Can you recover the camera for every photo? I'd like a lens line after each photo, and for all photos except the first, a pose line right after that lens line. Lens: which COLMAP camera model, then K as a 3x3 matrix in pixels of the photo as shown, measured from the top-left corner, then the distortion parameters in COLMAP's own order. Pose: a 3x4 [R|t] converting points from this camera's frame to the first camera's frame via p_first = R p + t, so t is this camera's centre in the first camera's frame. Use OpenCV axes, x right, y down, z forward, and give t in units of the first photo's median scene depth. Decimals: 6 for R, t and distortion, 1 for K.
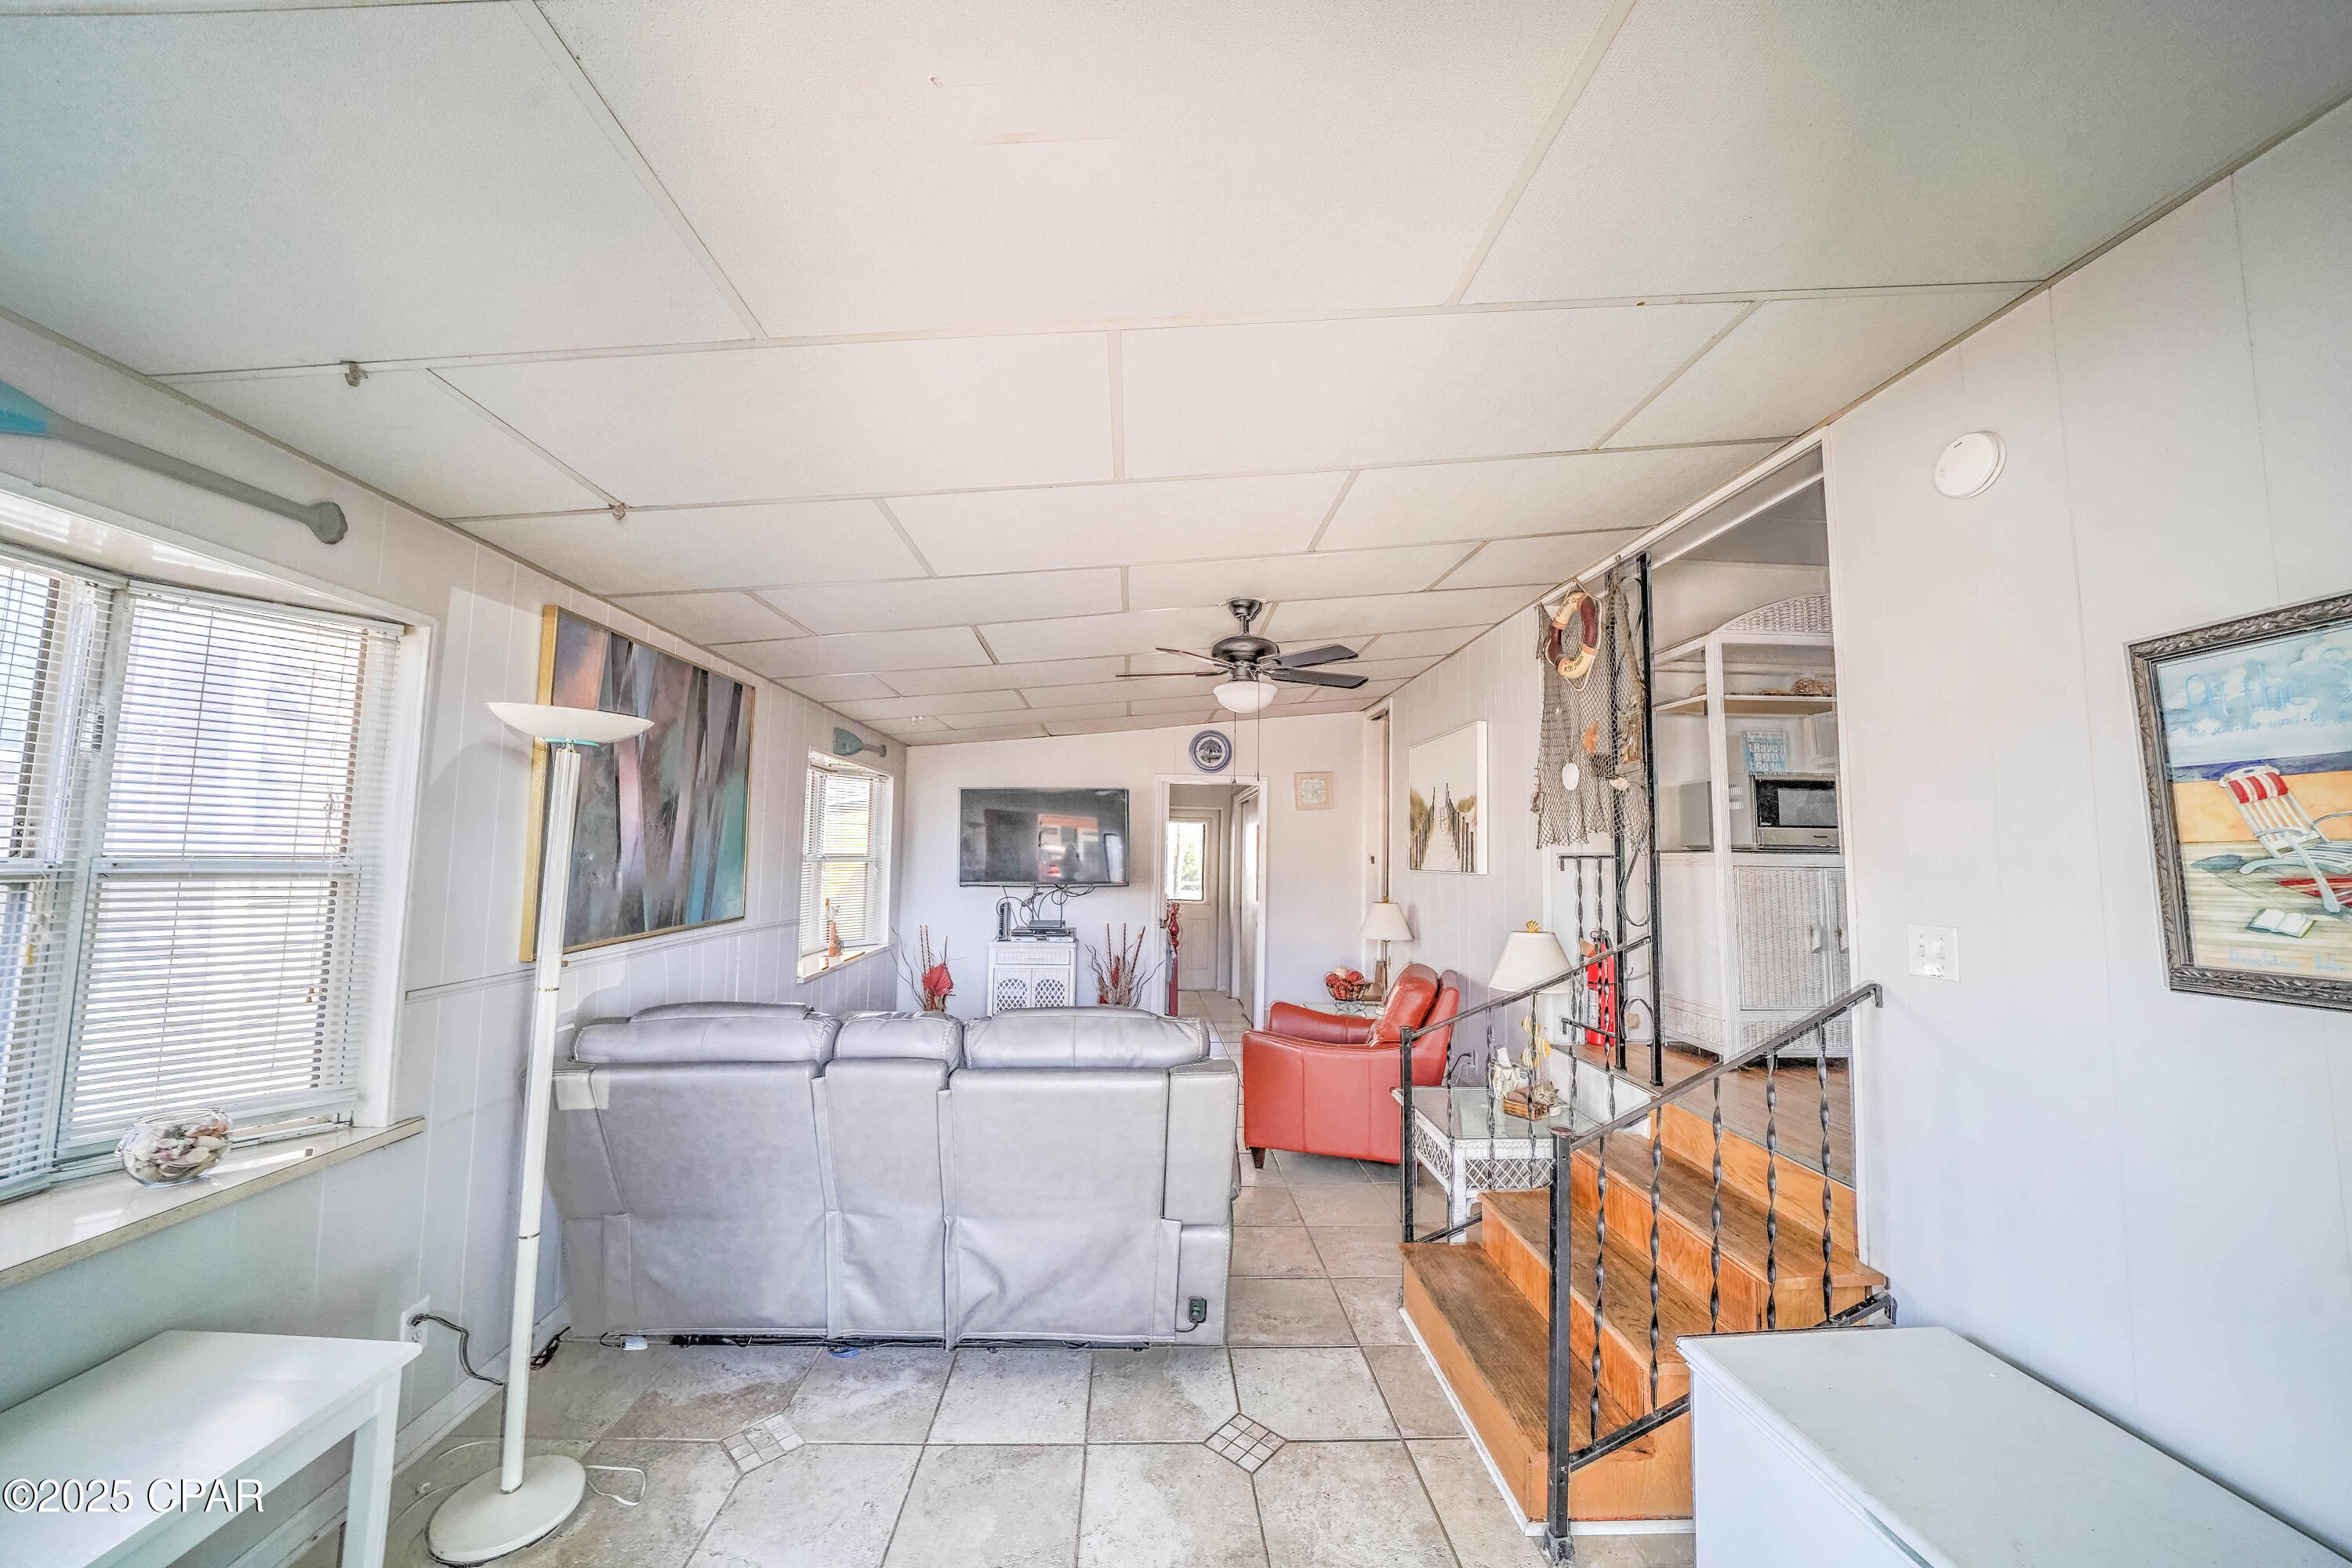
lens RADIAL K [[821.6, 0, 1175.2], [0, 821.6, 780.3], [0, 0, 1]] dist [-0.024989, 0.002364]
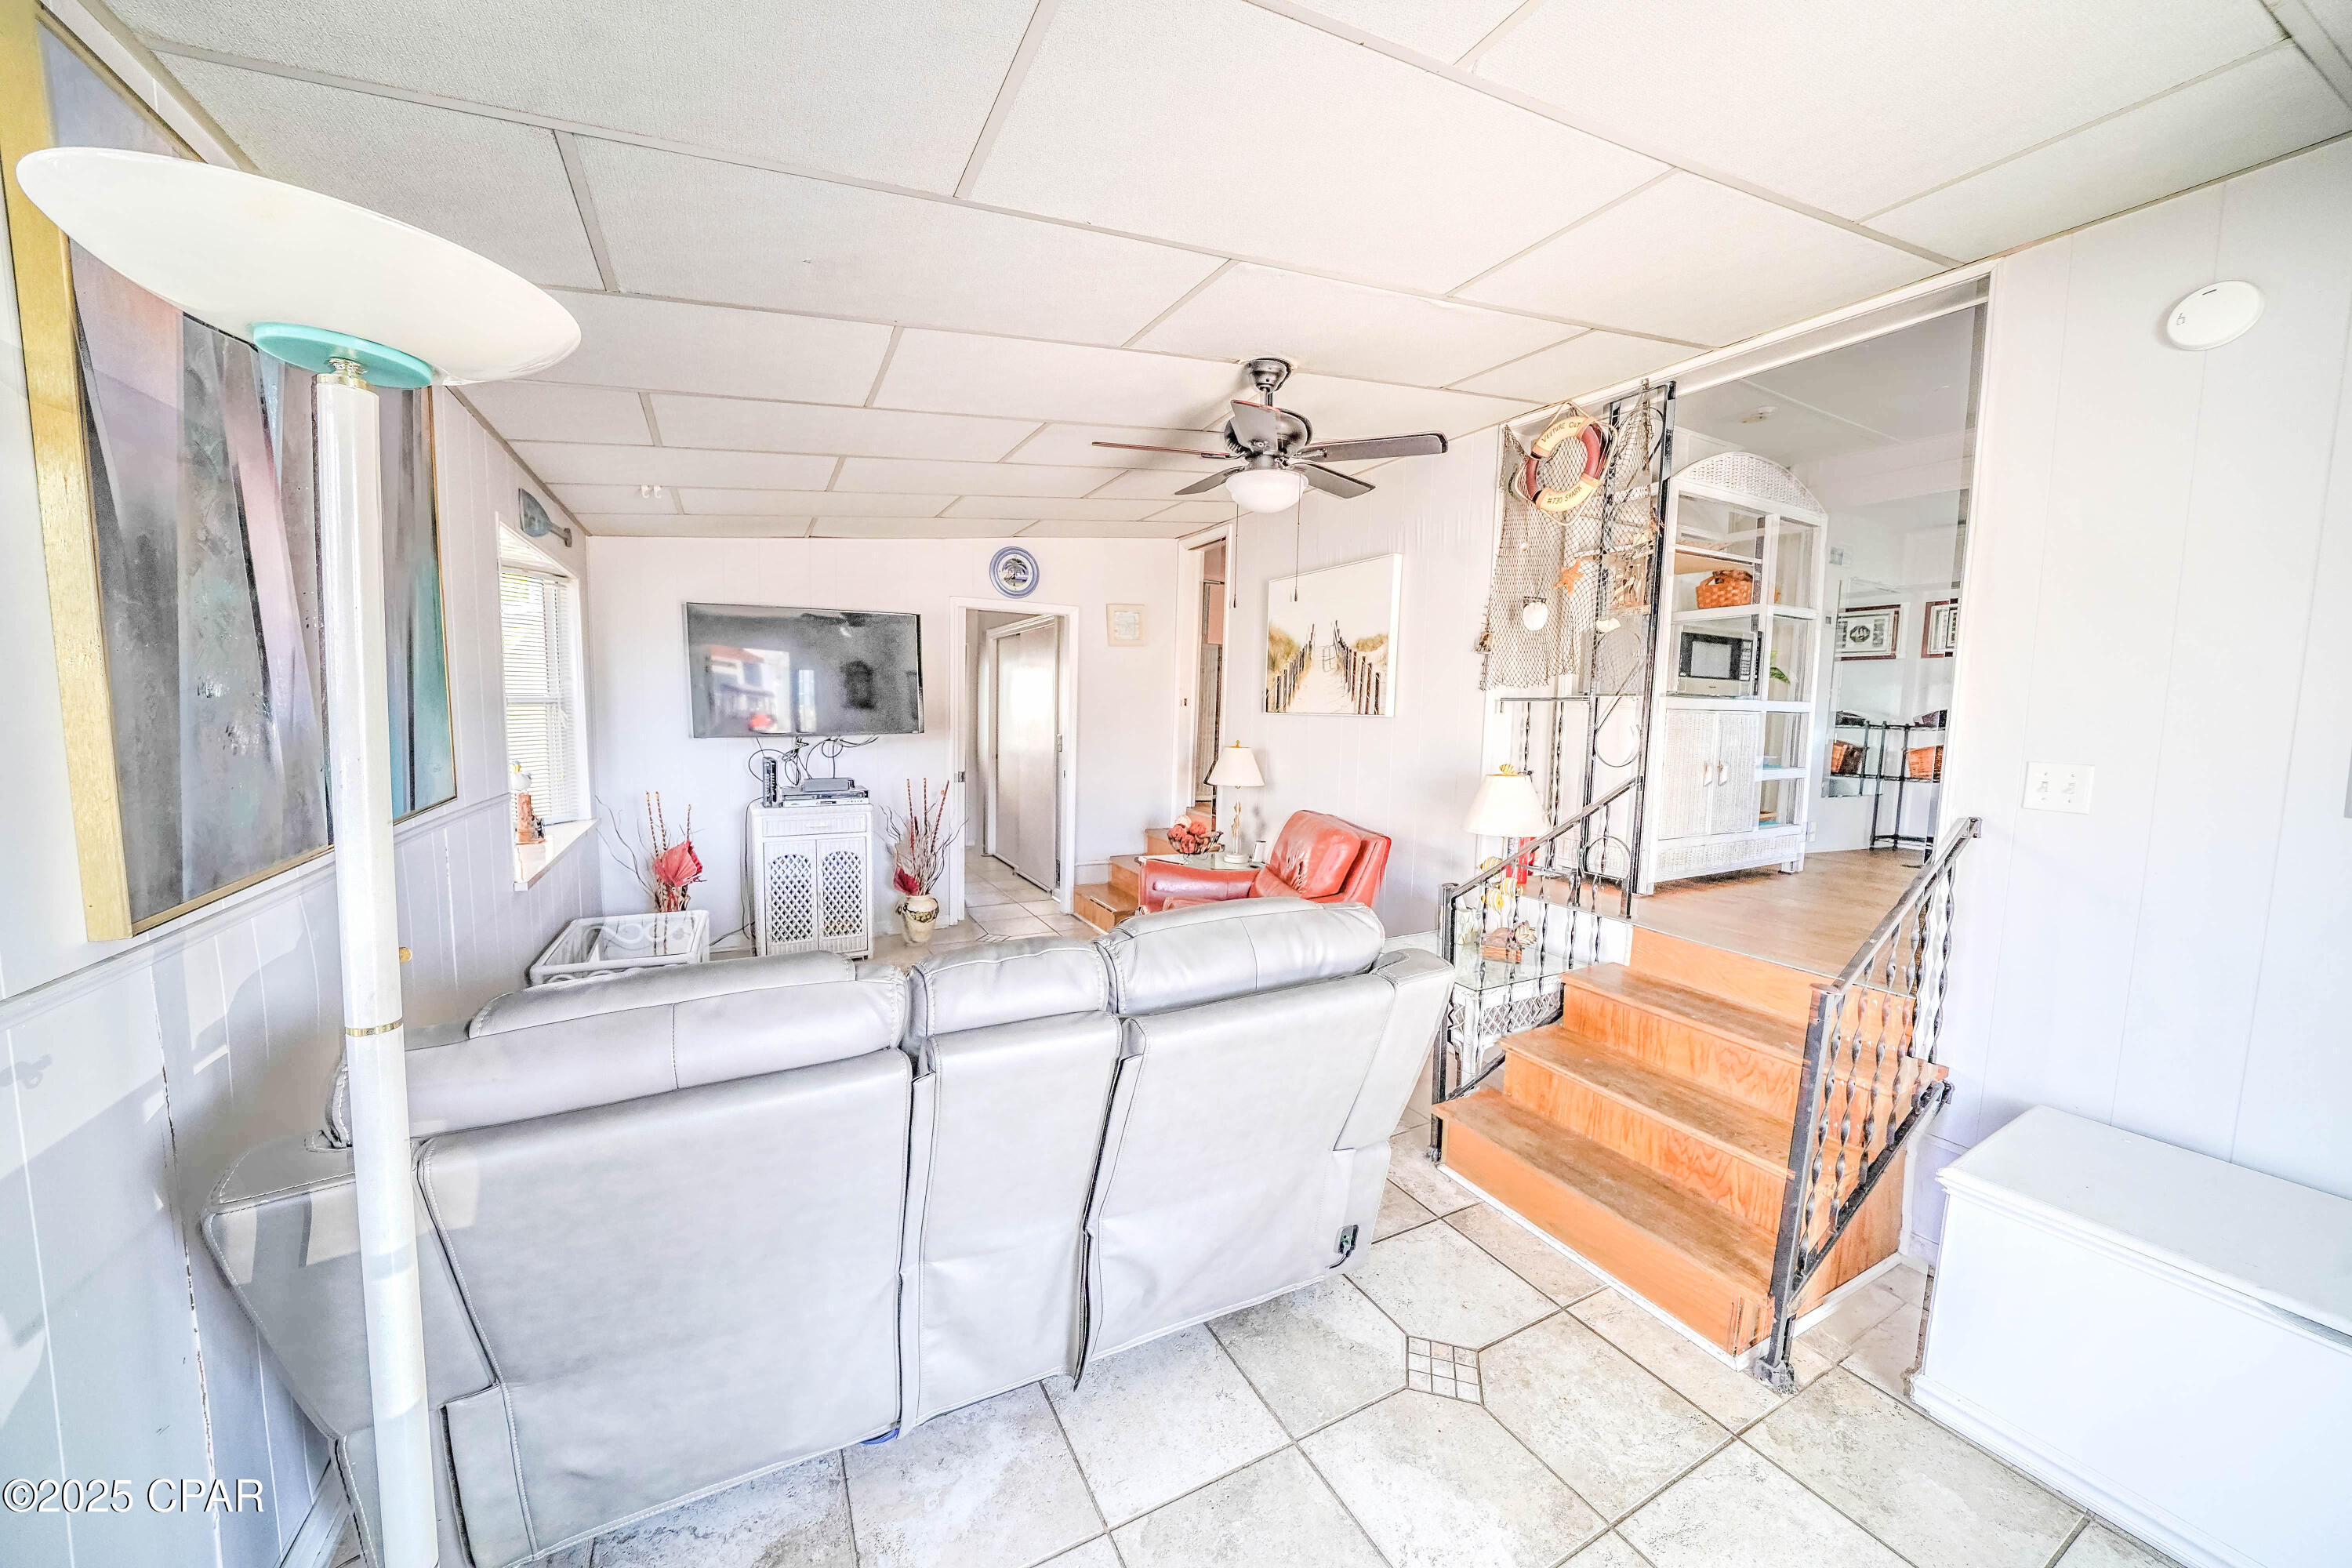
lens RADIAL K [[821.6, 0, 1178.2], [0, 821.6, 778.7], [0, 0, 1]] dist [-0.024989, 0.002364]
pose [[0.904506, -0.036257, 0.424917, -0.330881], [-0.043875, 0.983181, 0.177288, 0.032519], [-0.424198, -0.179001, 0.887702, 0.293526]]
